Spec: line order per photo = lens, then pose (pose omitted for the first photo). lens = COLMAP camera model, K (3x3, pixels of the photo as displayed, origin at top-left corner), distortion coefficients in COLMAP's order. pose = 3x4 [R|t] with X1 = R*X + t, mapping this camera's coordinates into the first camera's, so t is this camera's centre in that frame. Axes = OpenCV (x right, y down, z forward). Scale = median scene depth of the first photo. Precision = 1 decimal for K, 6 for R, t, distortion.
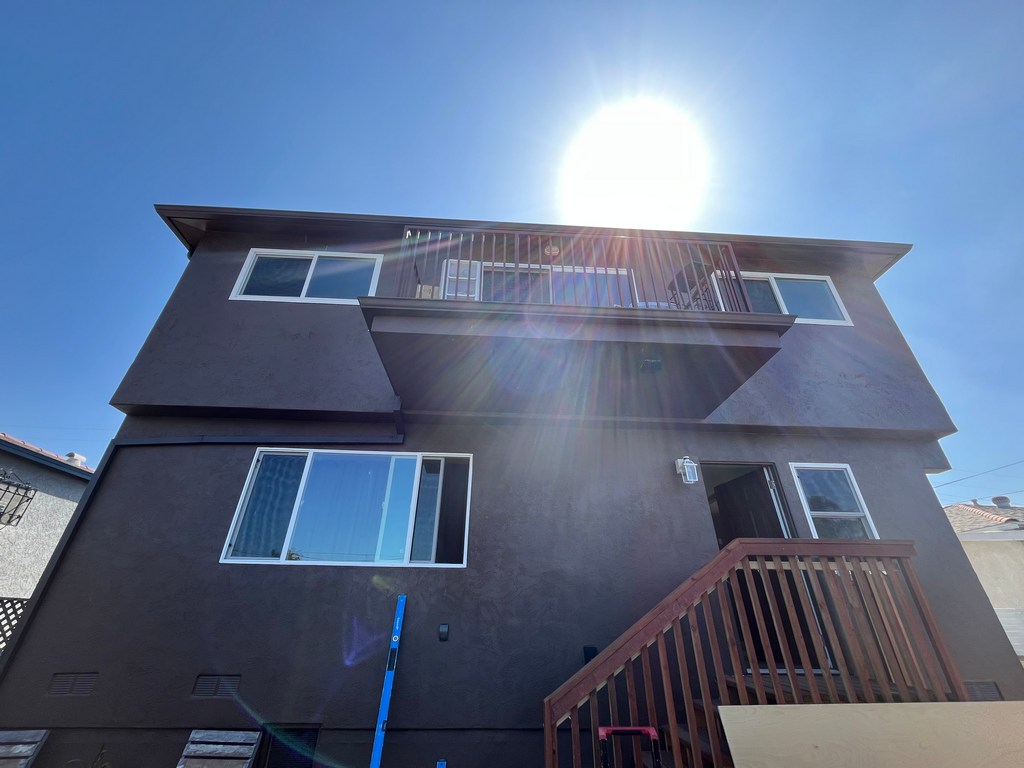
lens RADIAL K [[414.9, 0, 512.0], [0, 414.9, 384.0], [0, 0, 1]] dist [-0.000893, 0.000064]
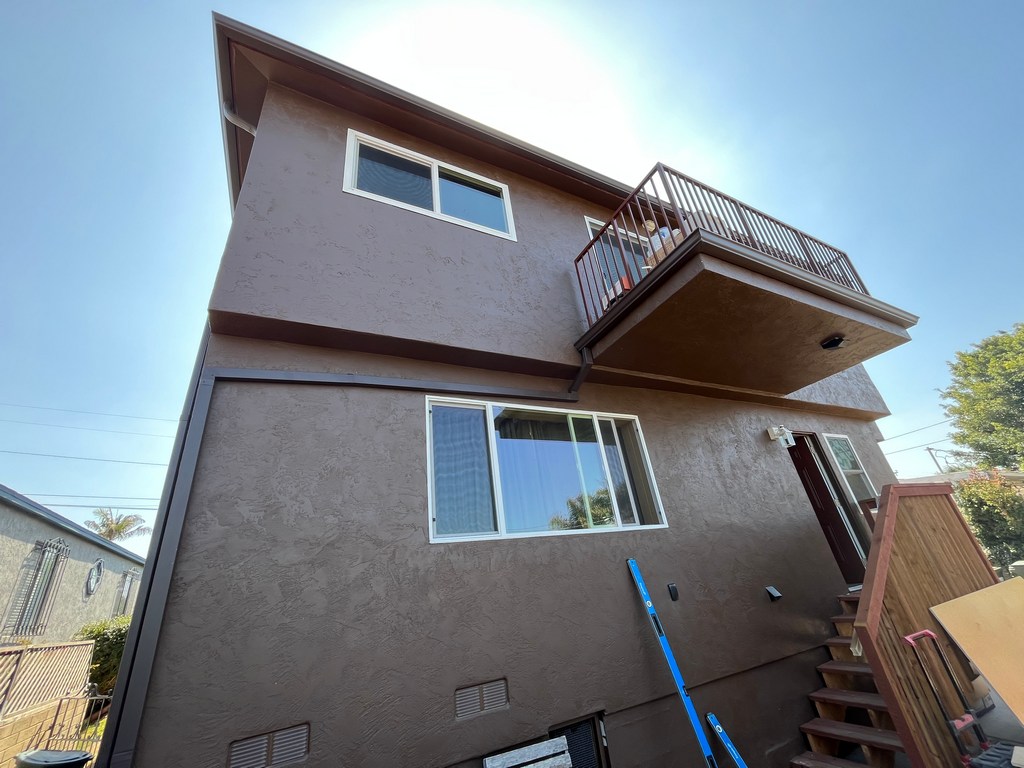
lens RADIAL K [[414.9, 0, 512.0], [0, 414.9, 384.0], [0, 0, 1]] dist [-0.000893, 0.000064]
pose [[0.907510, 0.072518, 0.413724, -0.810695], [-0.085495, 0.996255, 0.012910, 0.112065], [-0.411238, -0.047087, 0.910311, 0.248787]]
